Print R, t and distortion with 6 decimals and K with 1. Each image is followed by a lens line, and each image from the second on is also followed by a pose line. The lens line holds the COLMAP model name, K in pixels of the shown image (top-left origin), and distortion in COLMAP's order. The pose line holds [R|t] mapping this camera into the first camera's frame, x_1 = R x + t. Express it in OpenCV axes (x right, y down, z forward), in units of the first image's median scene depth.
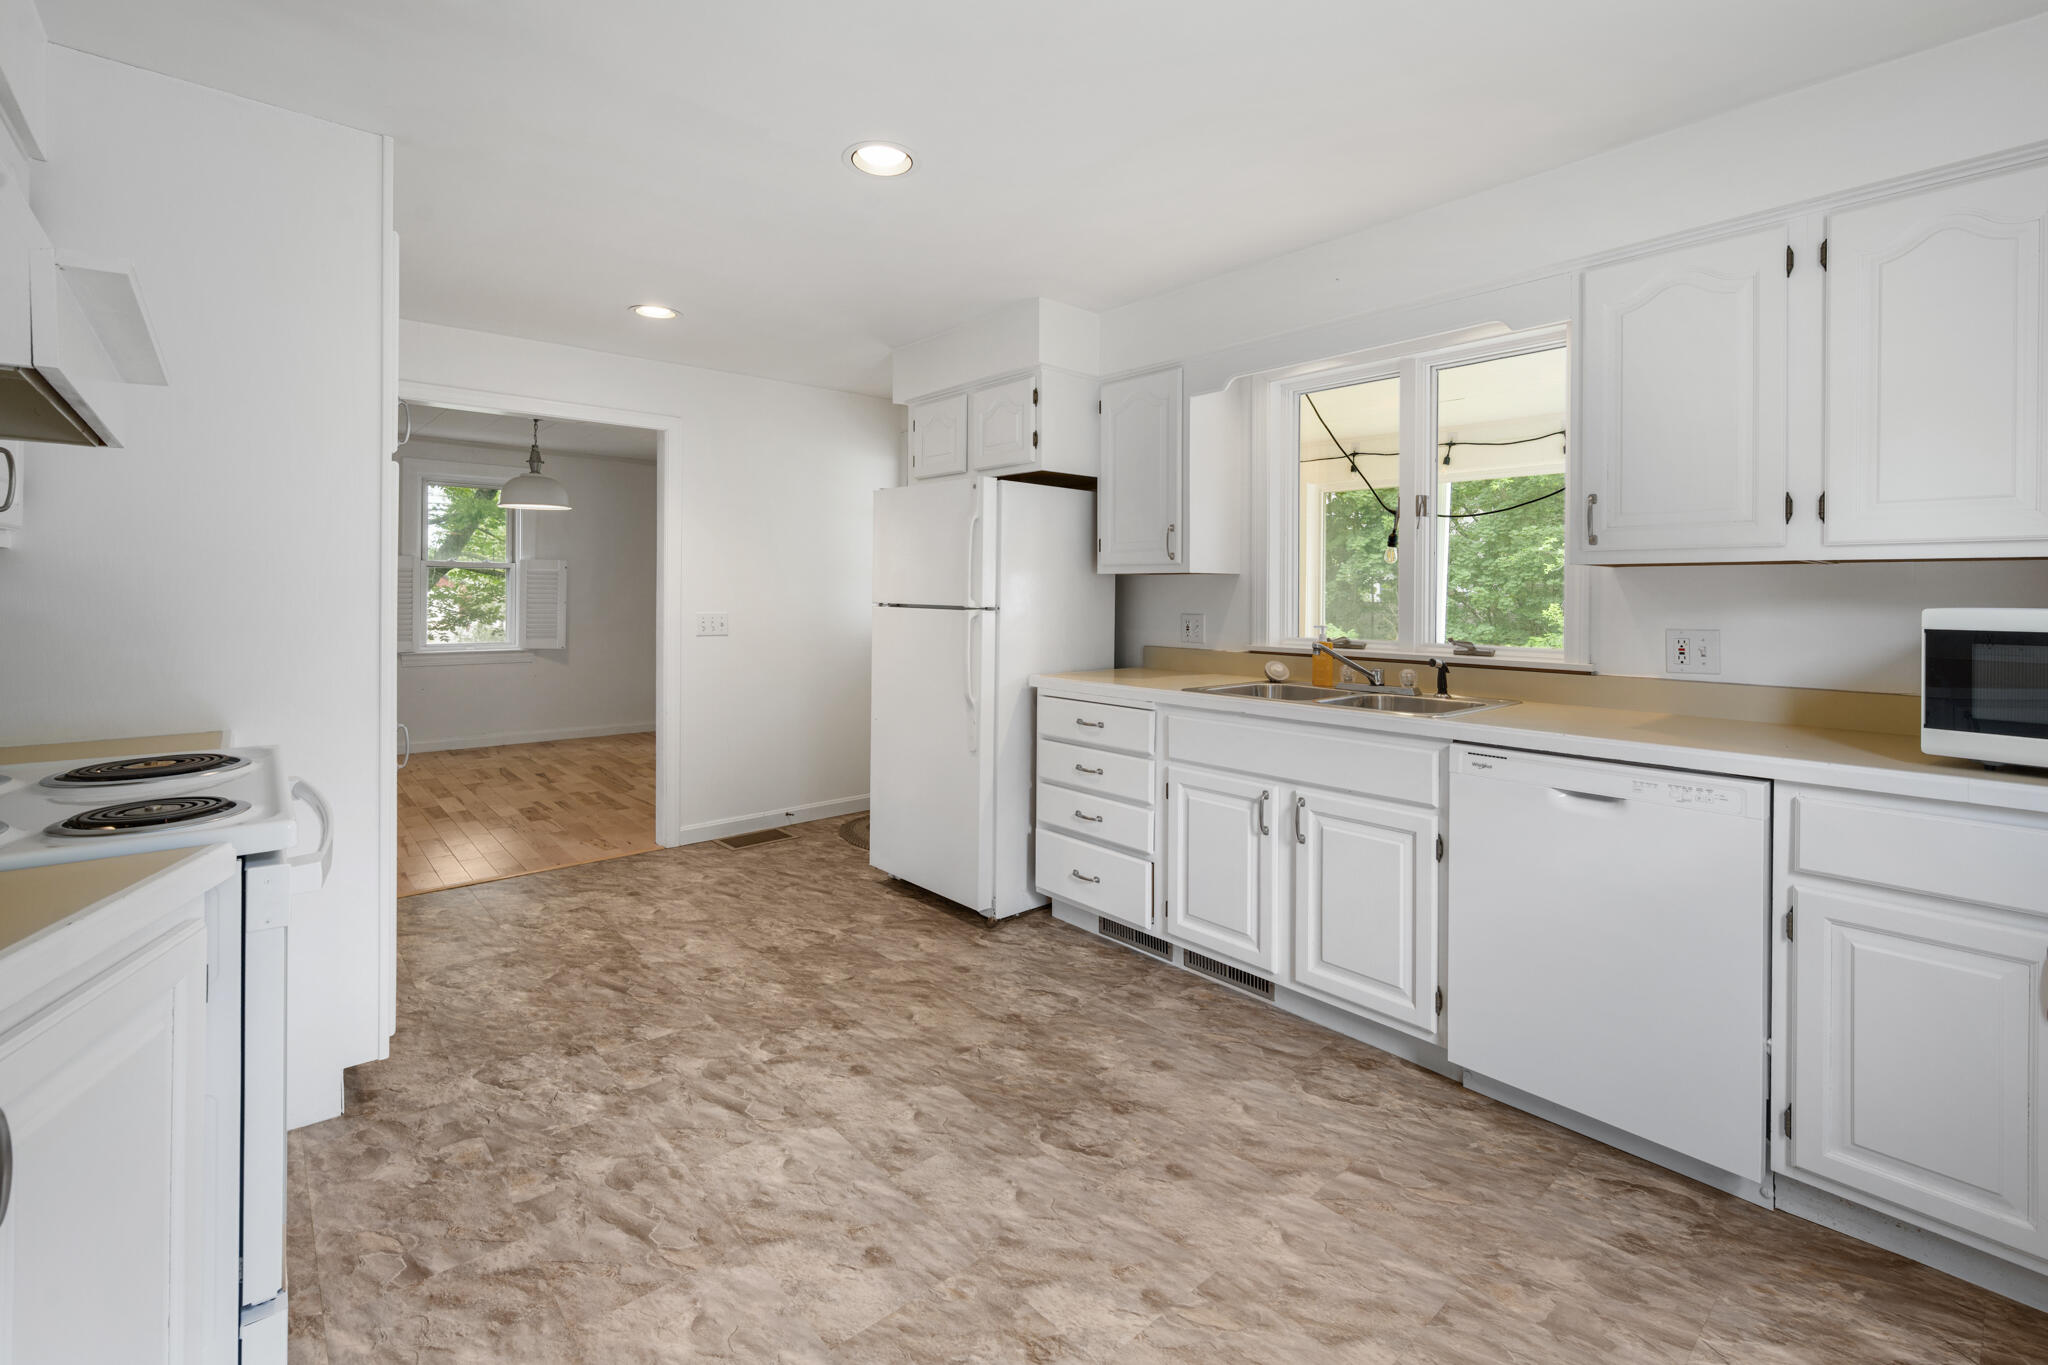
lens RADIAL K [[892.9, 0, 1023.6], [0, 892.9, 595.6], [0, 0, 1]] dist [-0.000832, 0.000474]
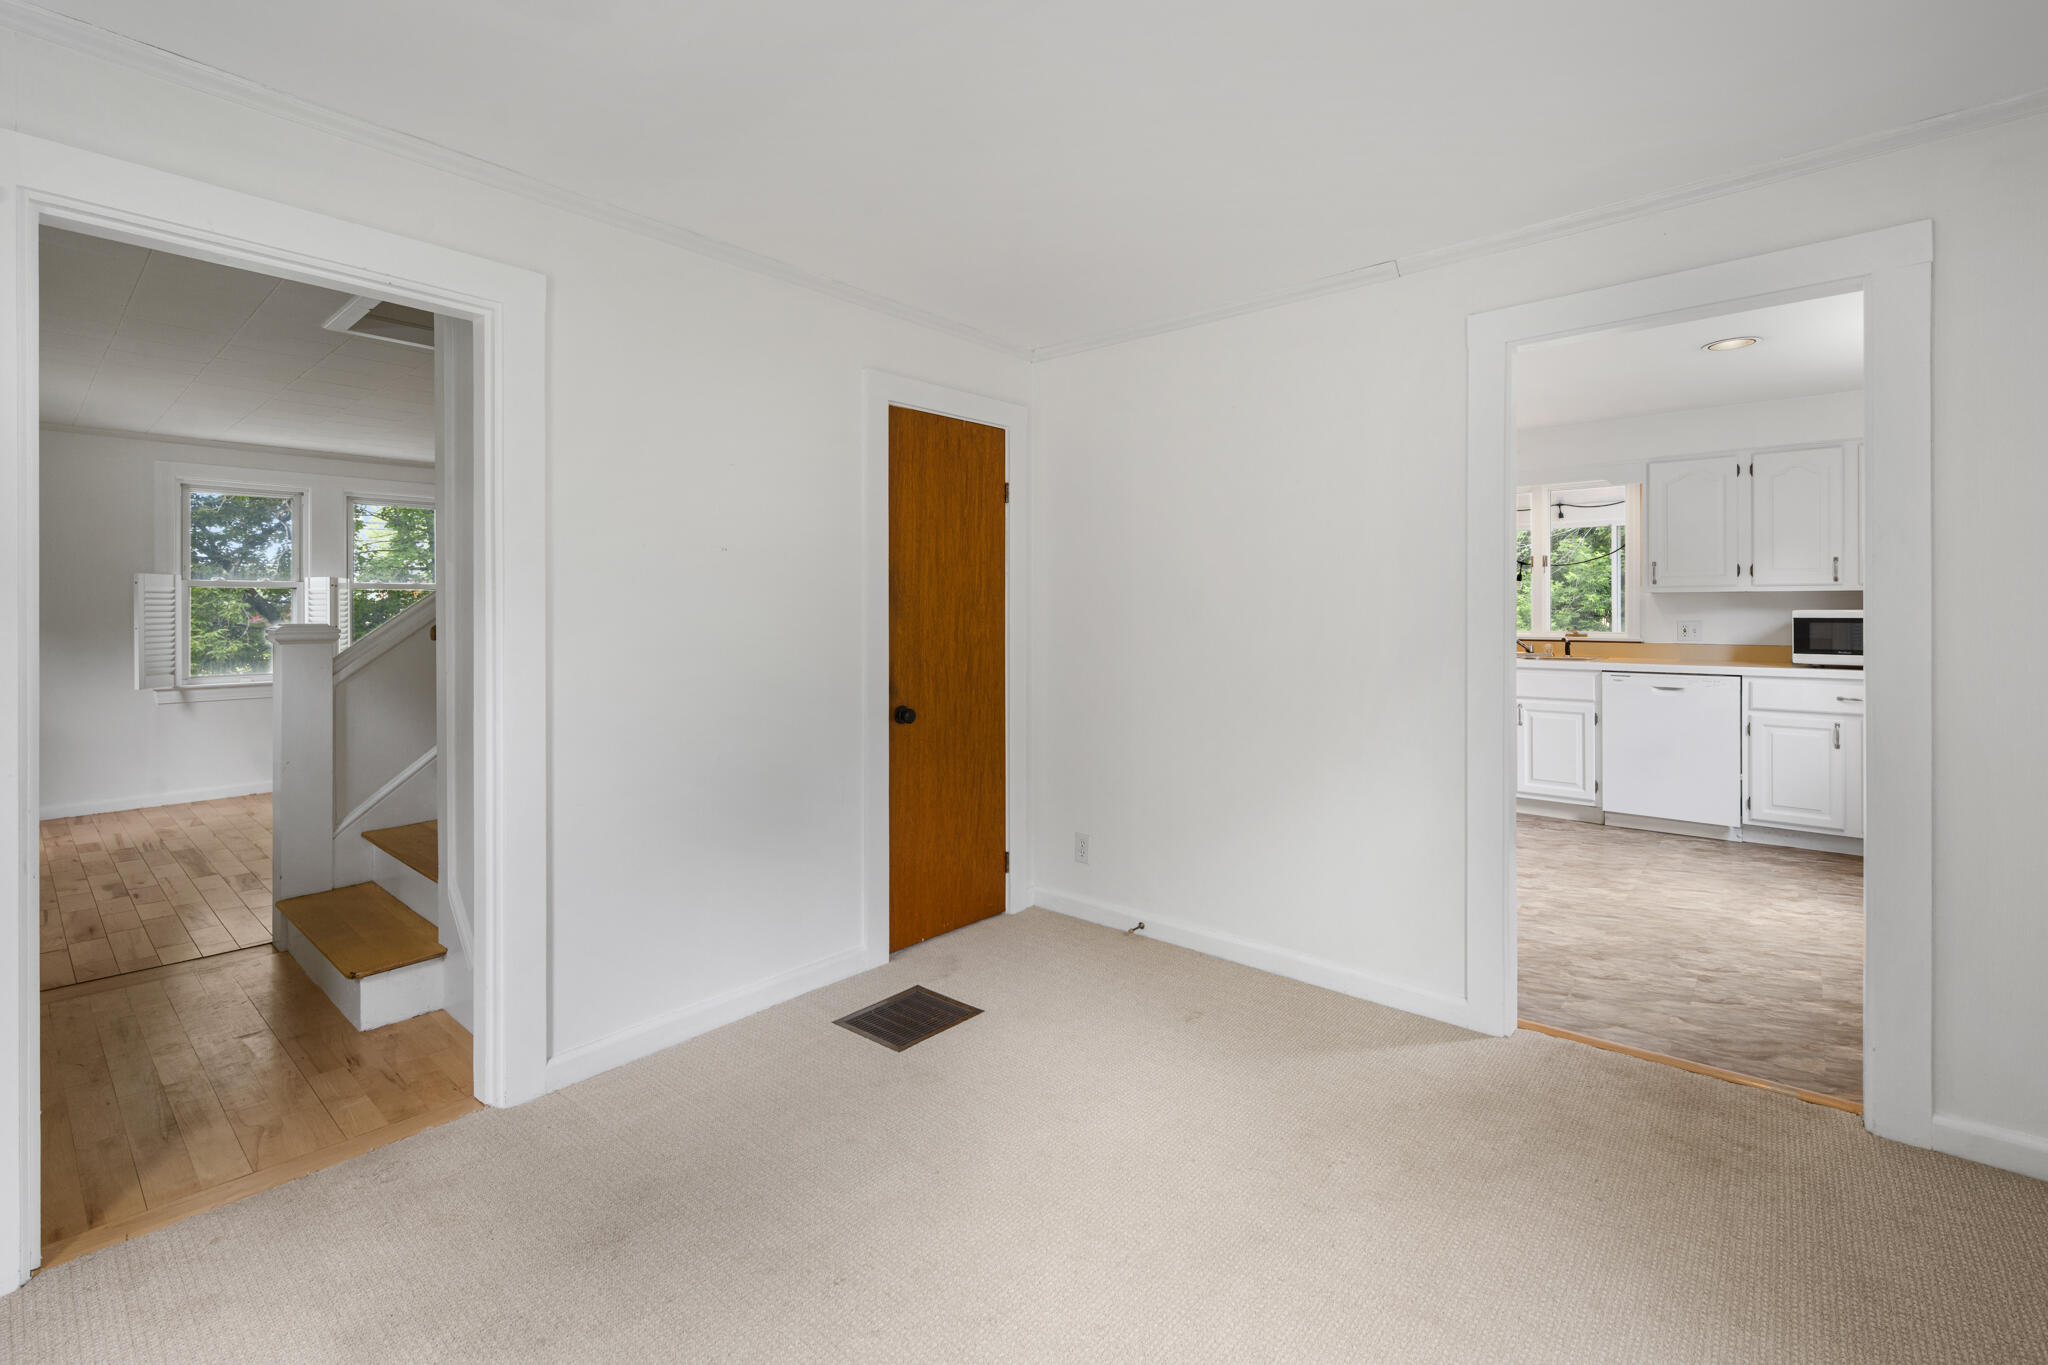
lens RADIAL K [[886.5, 0, 1027.8], [0, 886.5, 611.9], [0, 0, 1]] dist [-0.000368, 0.000002]
pose [[0.989971, -0.011410, 0.140809, -1.420028], [0.010948, 0.999932, 0.004056, -0.014591], [-0.140846, -0.002474, 0.990028, -1.138212]]
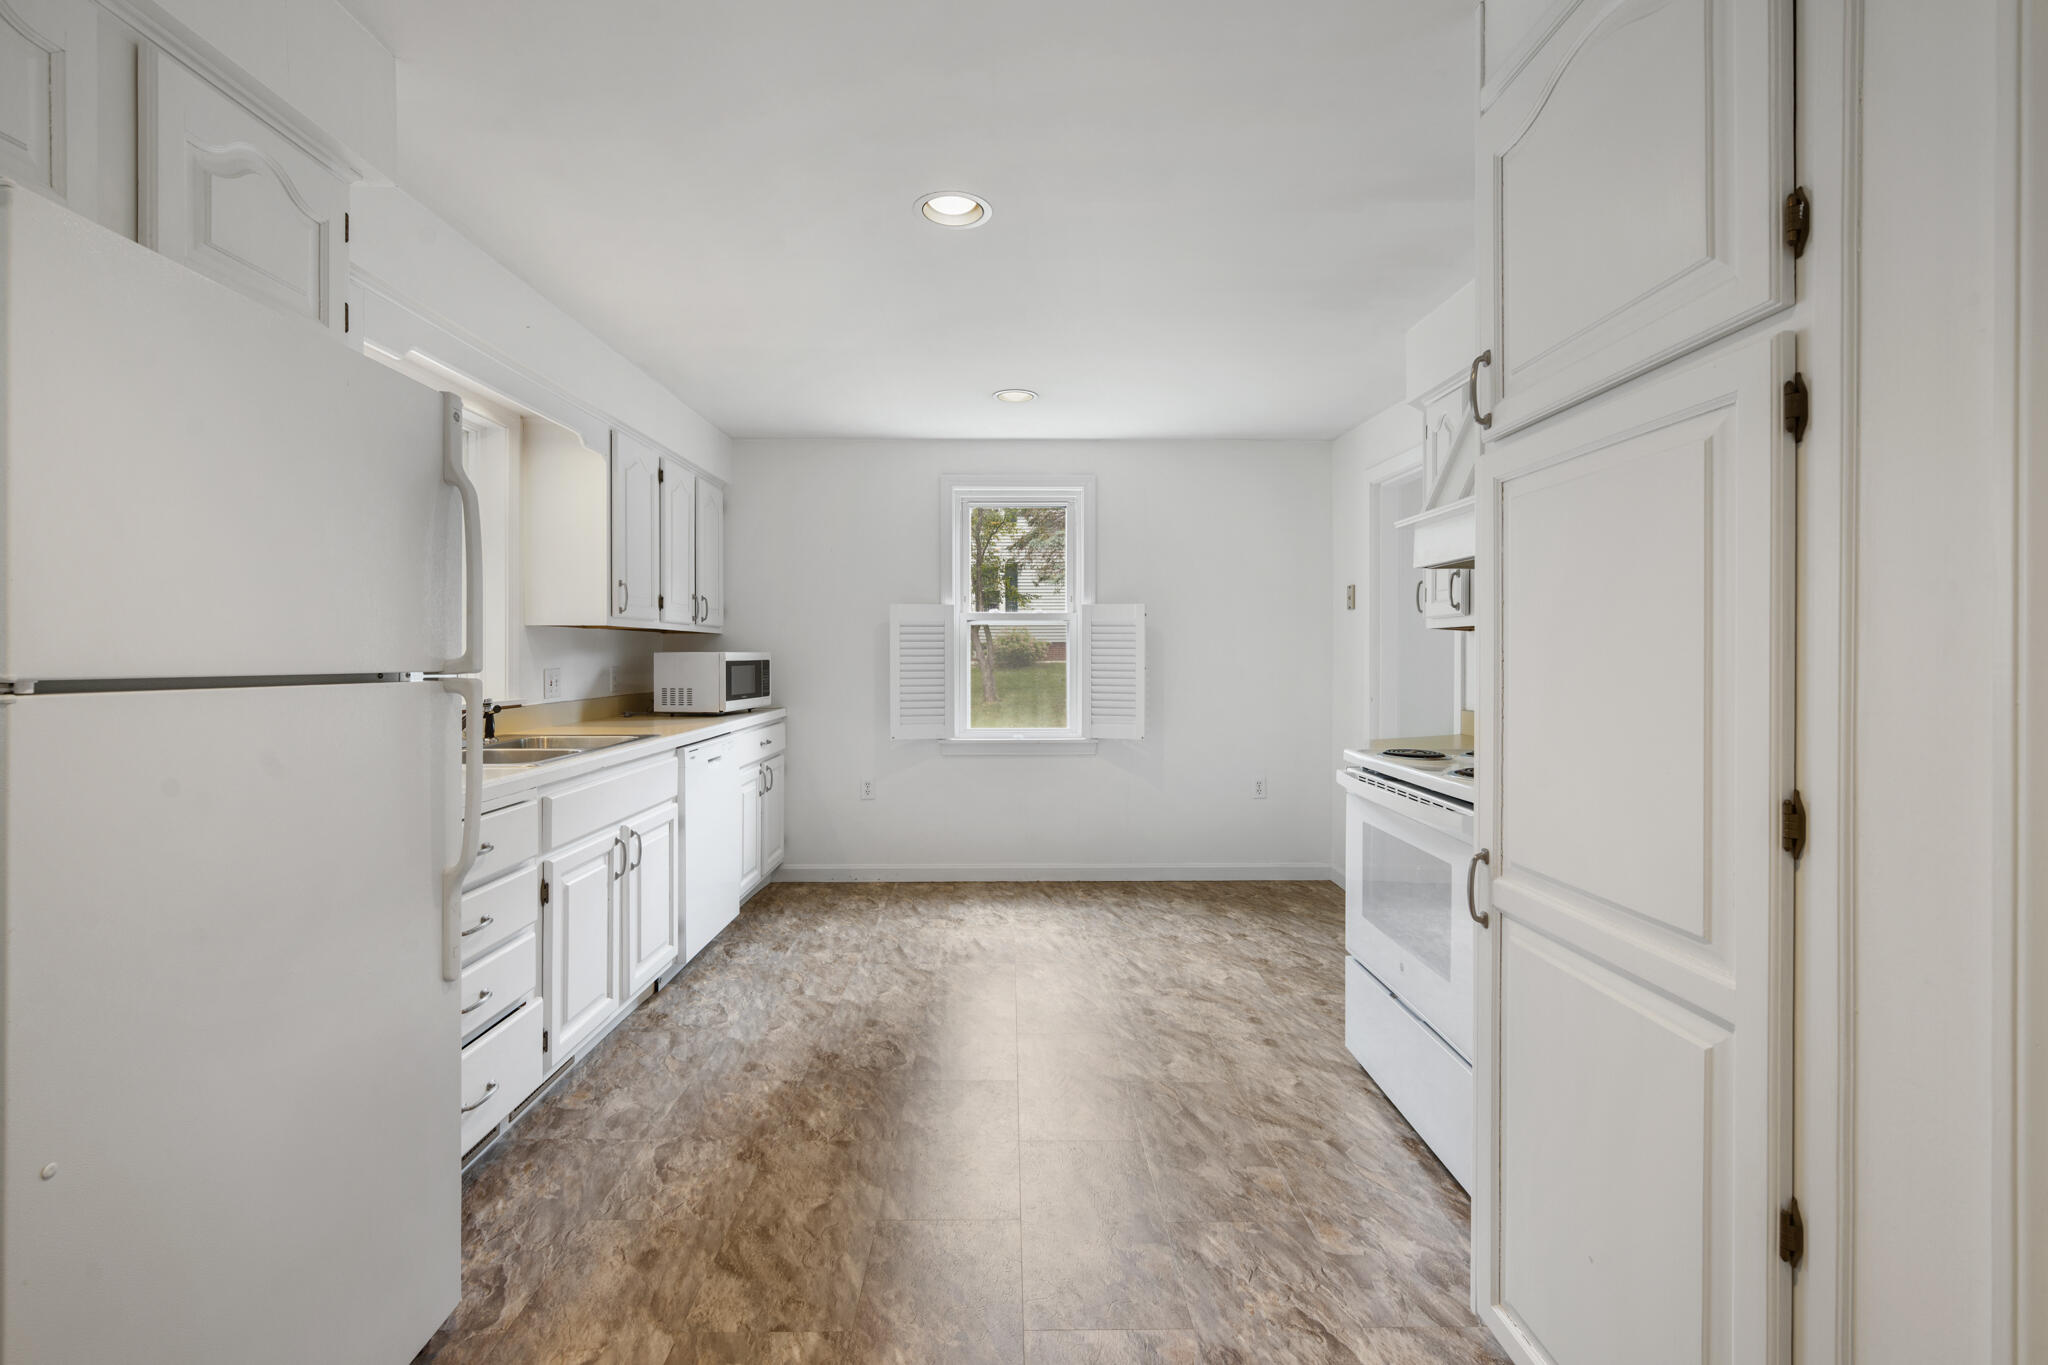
lens RADIAL K [[863.9, 0, 1027.9], [0, 863.9, 655.1], [0, 0, 1]] dist [-0.000837, 0.000039]
pose [[-0.763706, -0.011278, 0.645465, -0.950170], [-0.007541, 0.999935, 0.008549, -0.003364], [-0.645520, 0.001661, -0.763742, 1.889602]]
